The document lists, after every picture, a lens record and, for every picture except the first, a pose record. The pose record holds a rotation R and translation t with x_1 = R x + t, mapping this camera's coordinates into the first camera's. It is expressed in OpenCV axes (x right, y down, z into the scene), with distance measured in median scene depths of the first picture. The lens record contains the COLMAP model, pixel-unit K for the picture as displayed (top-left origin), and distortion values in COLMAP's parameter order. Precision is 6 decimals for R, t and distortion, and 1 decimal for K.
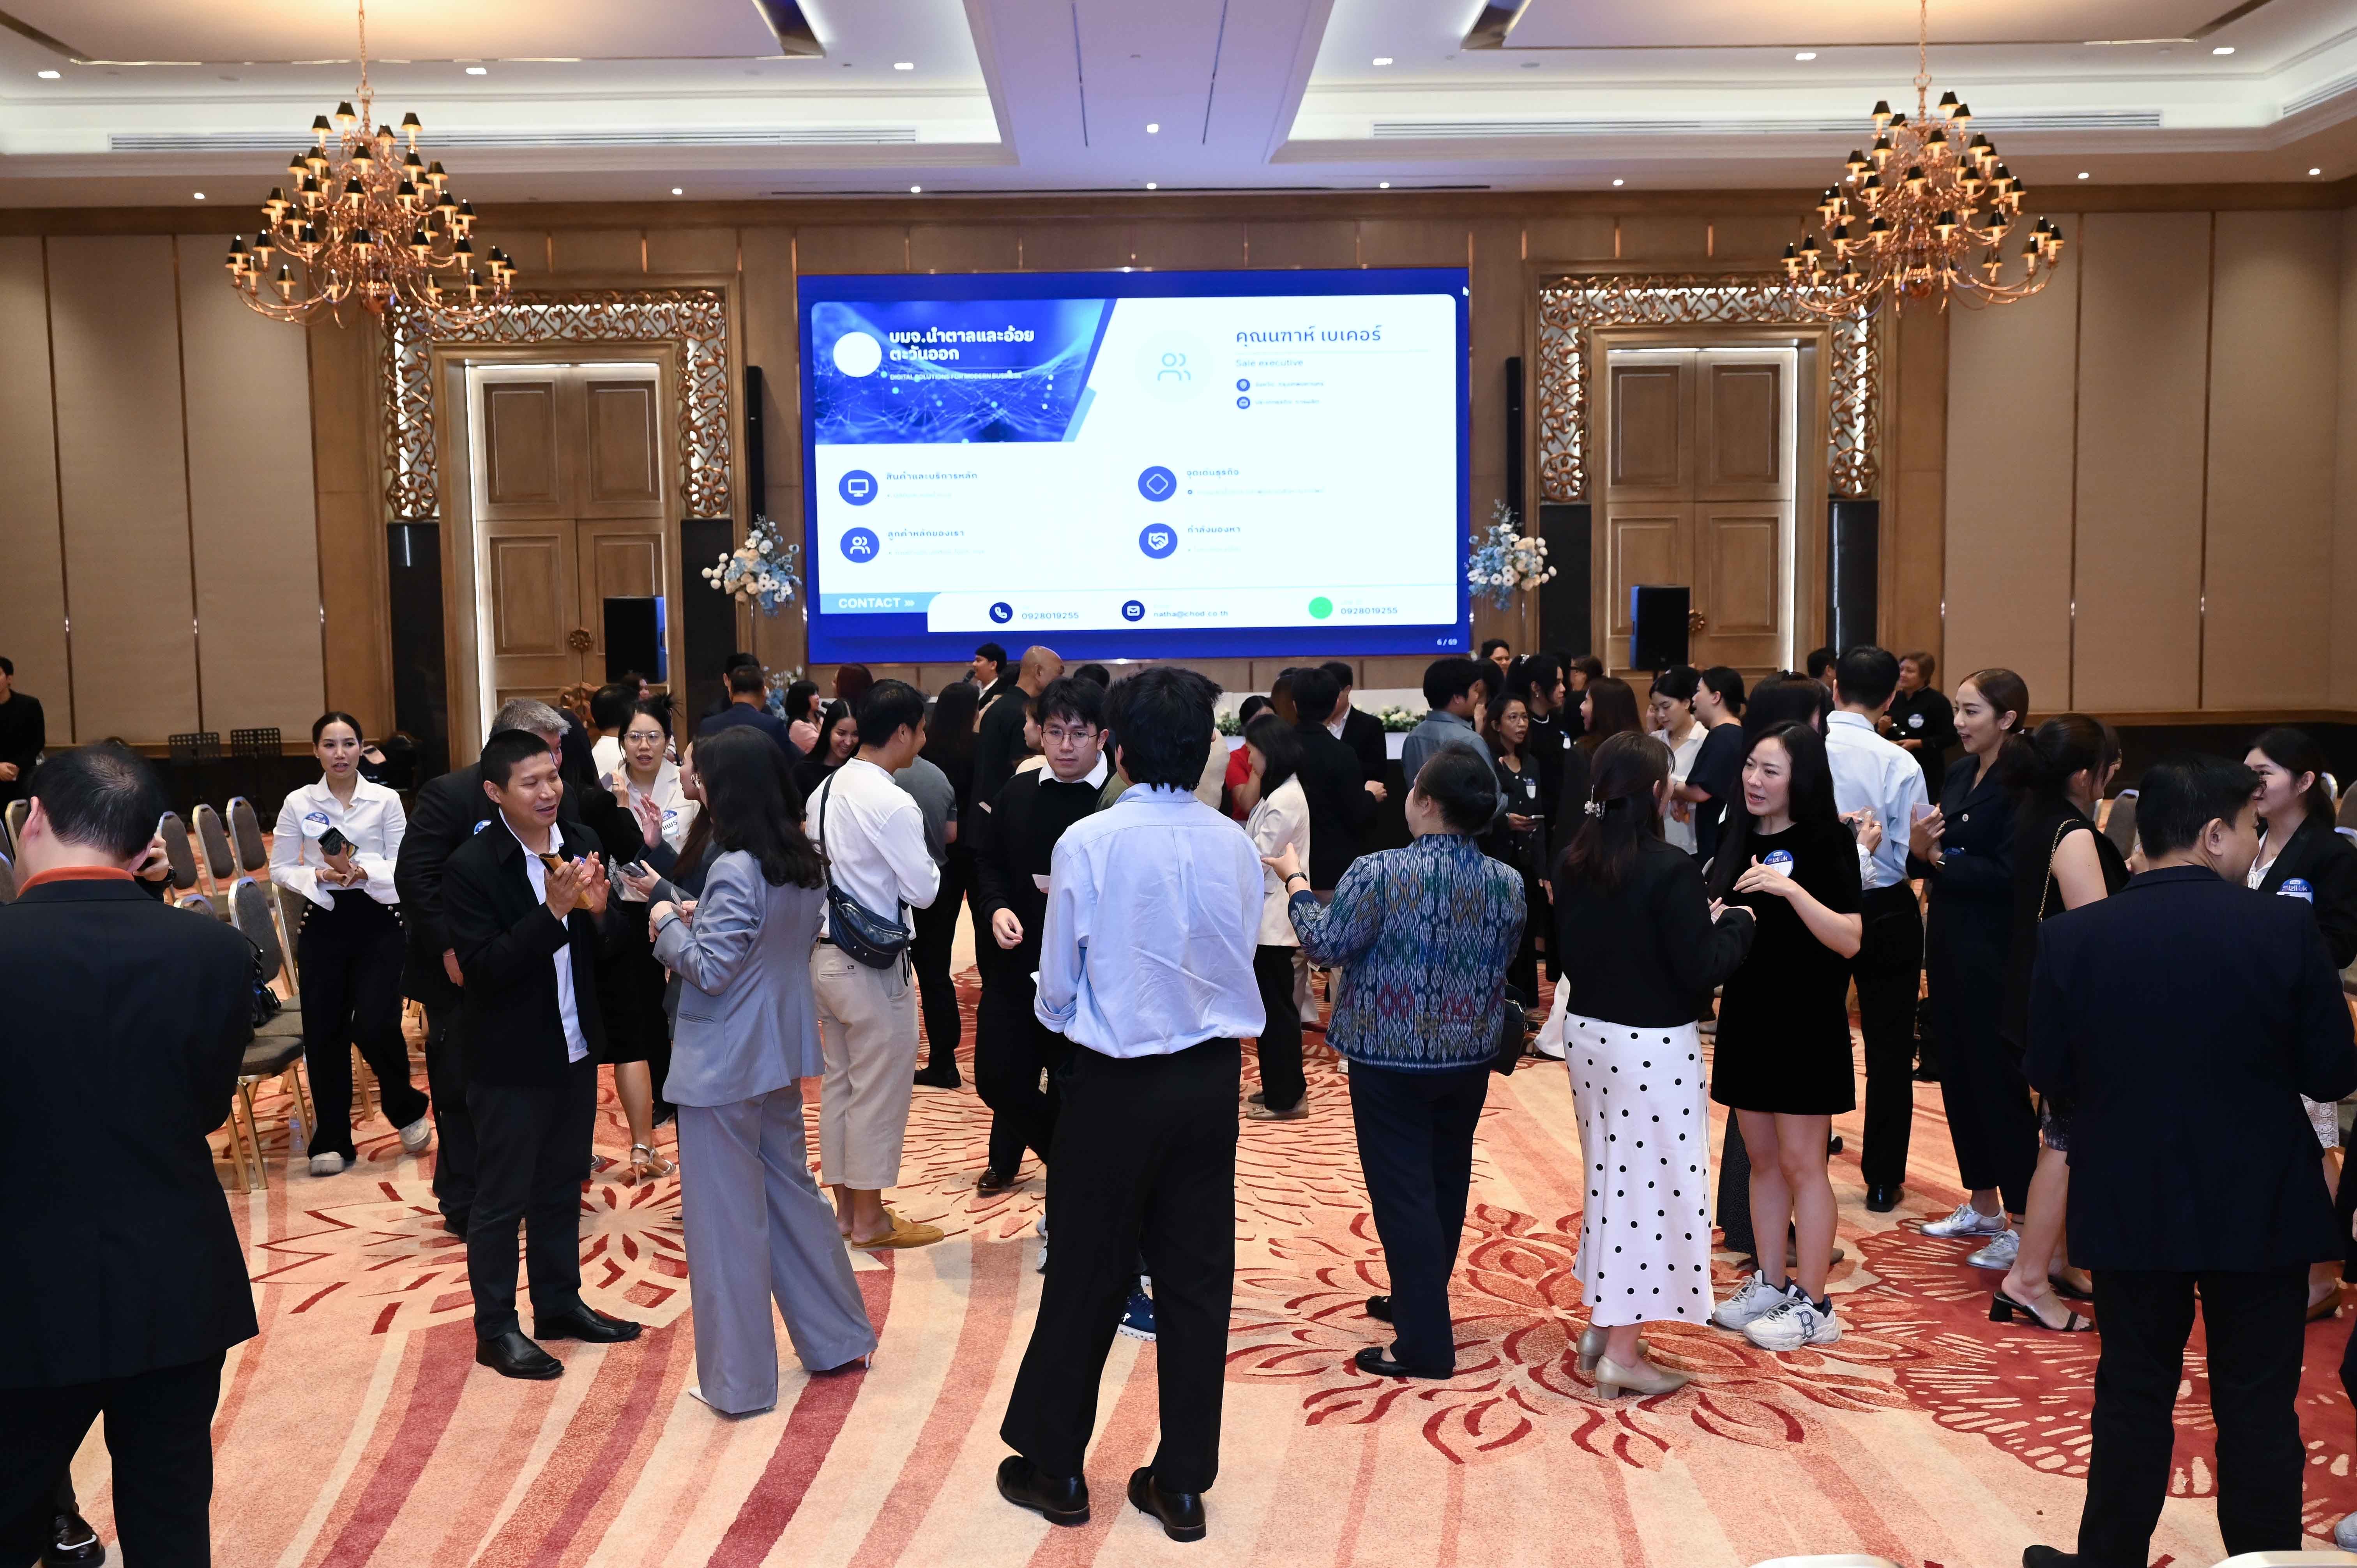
lens RADIAL K [[1873.3, 0, 1178.5], [0, 1873.3, 784.0], [0, 0, 1]] dist [0.008963, -0.008829]
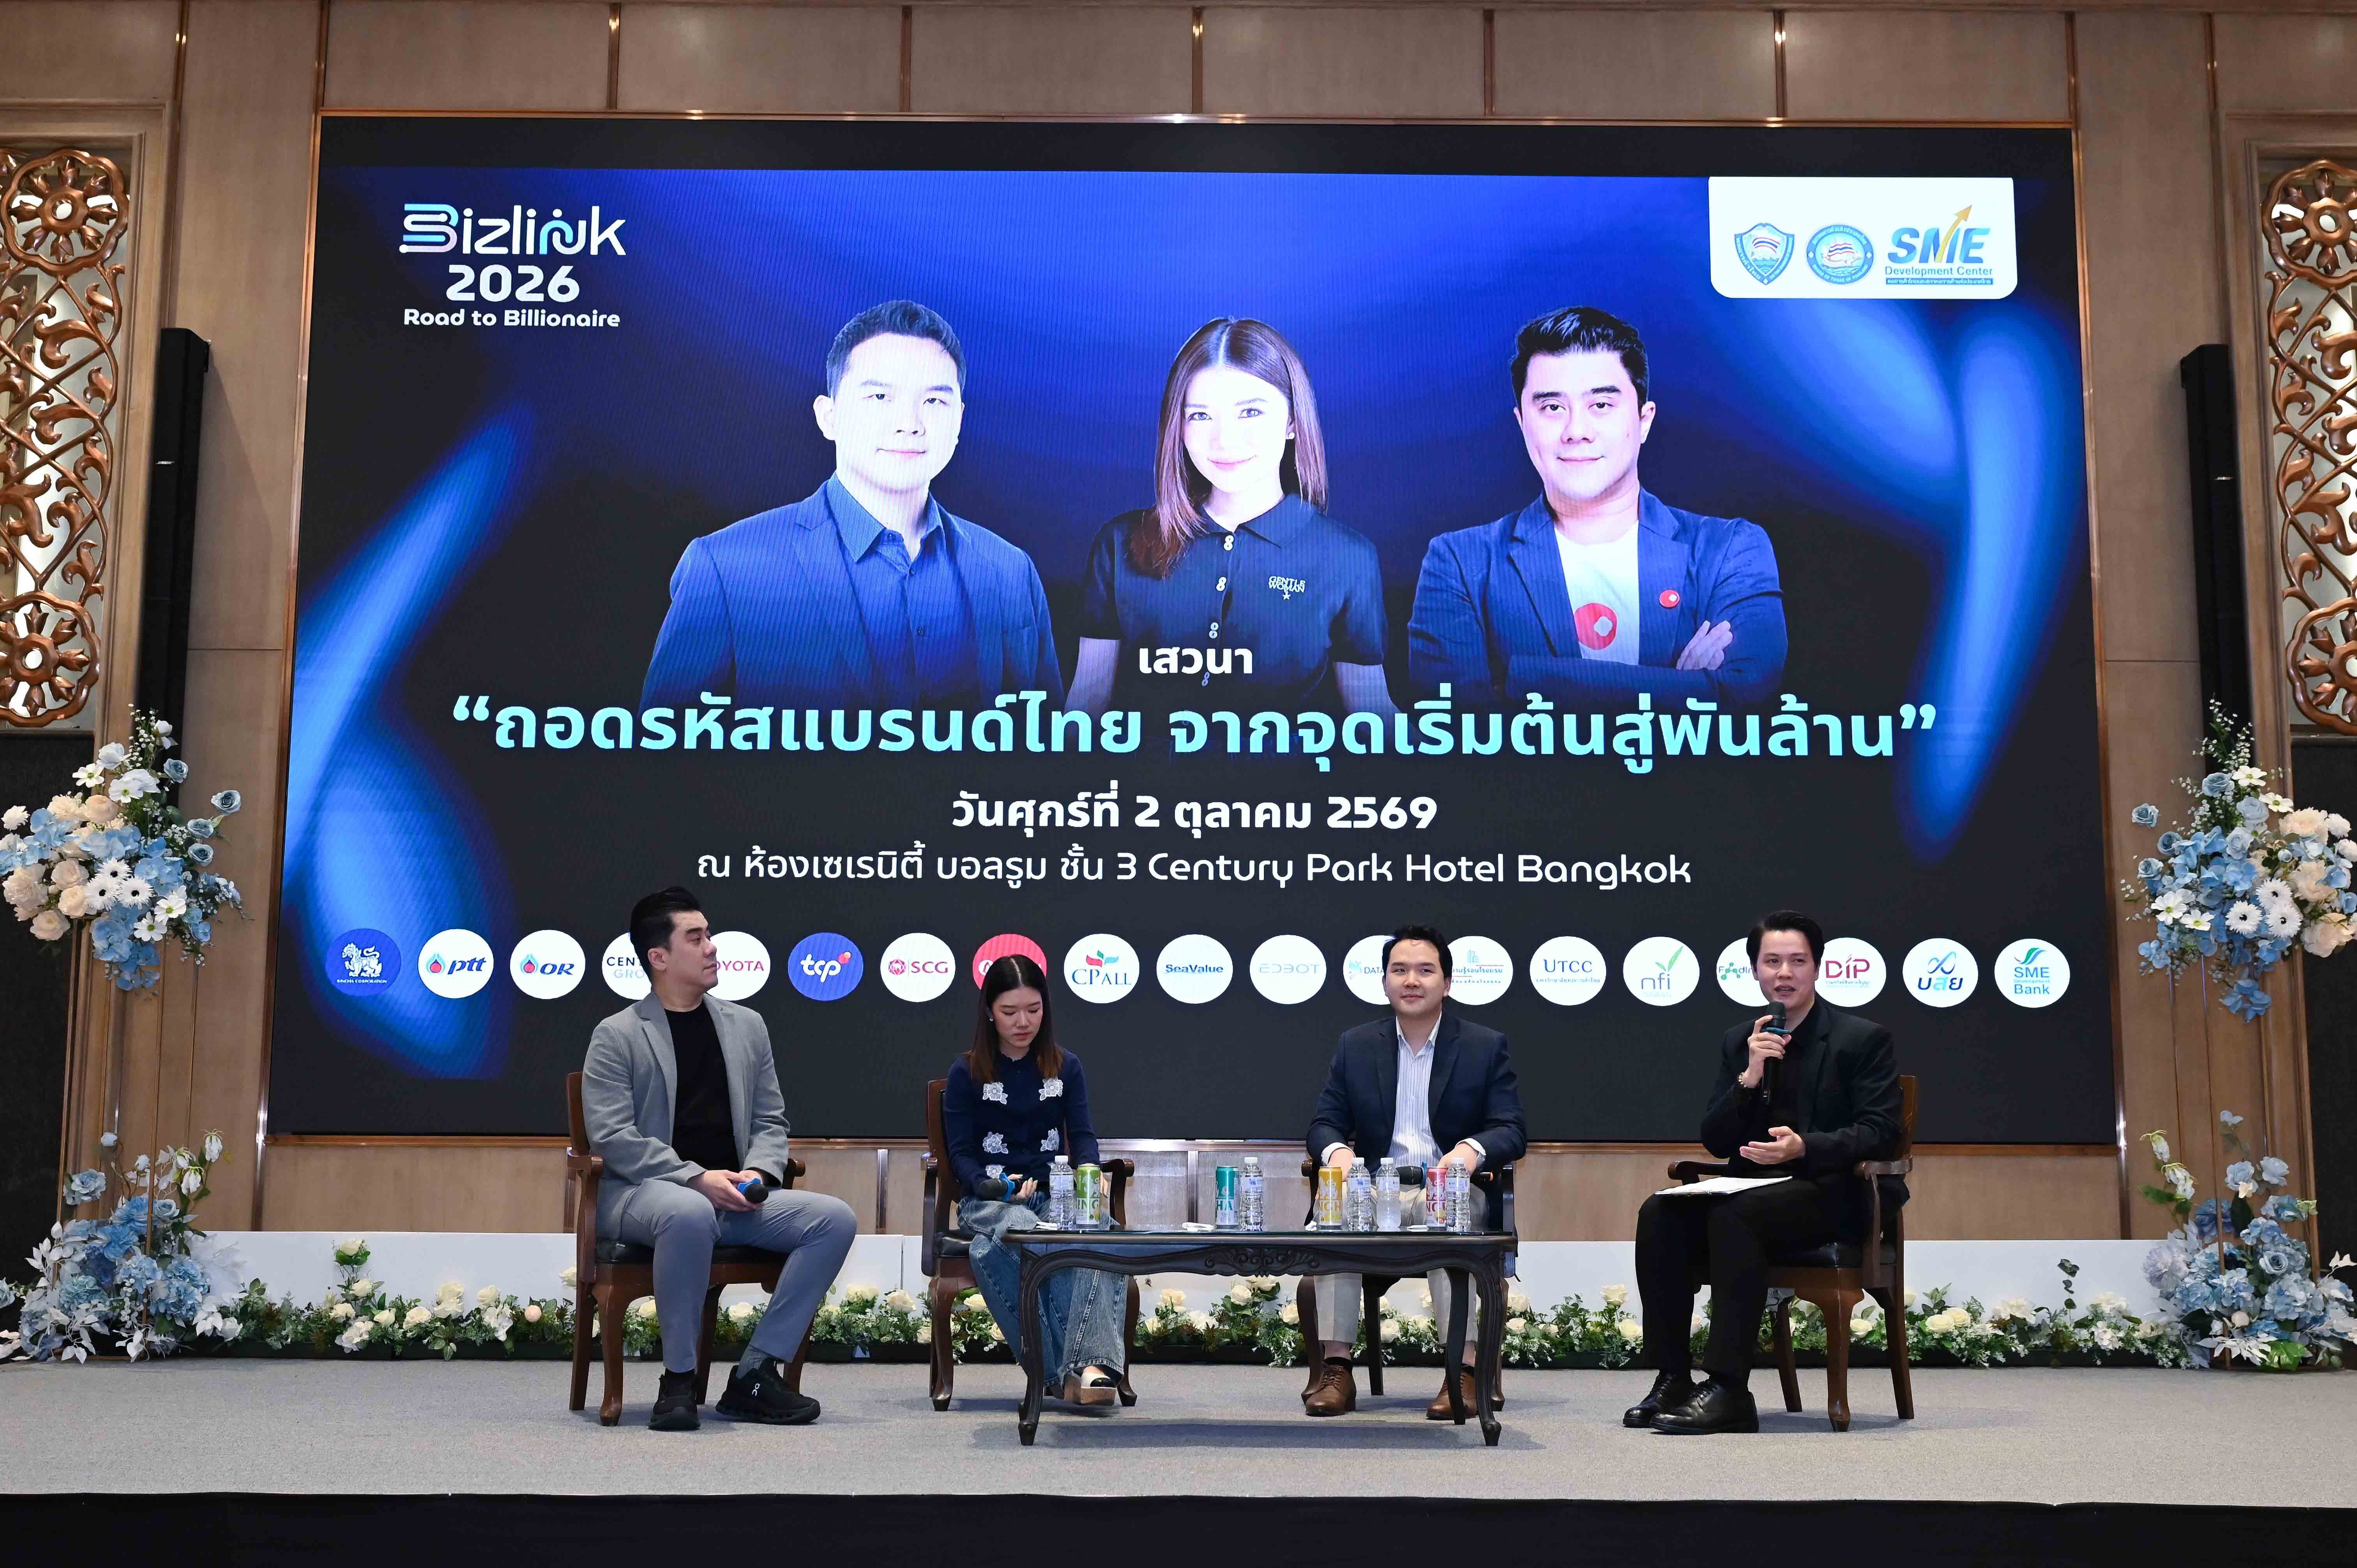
lens RADIAL K [[2676.3, 0, 1178.5], [0, 2676.3, 784.0], [0, 0, 1]] dist [-0.018163, 0.185817]
pose [[0.999742, 0.019651, -0.011411, -0.017171], [-0.021648, 0.976292, -0.215373, -0.020510], [0.006908, 0.215565, 0.976465, 0.447861]]
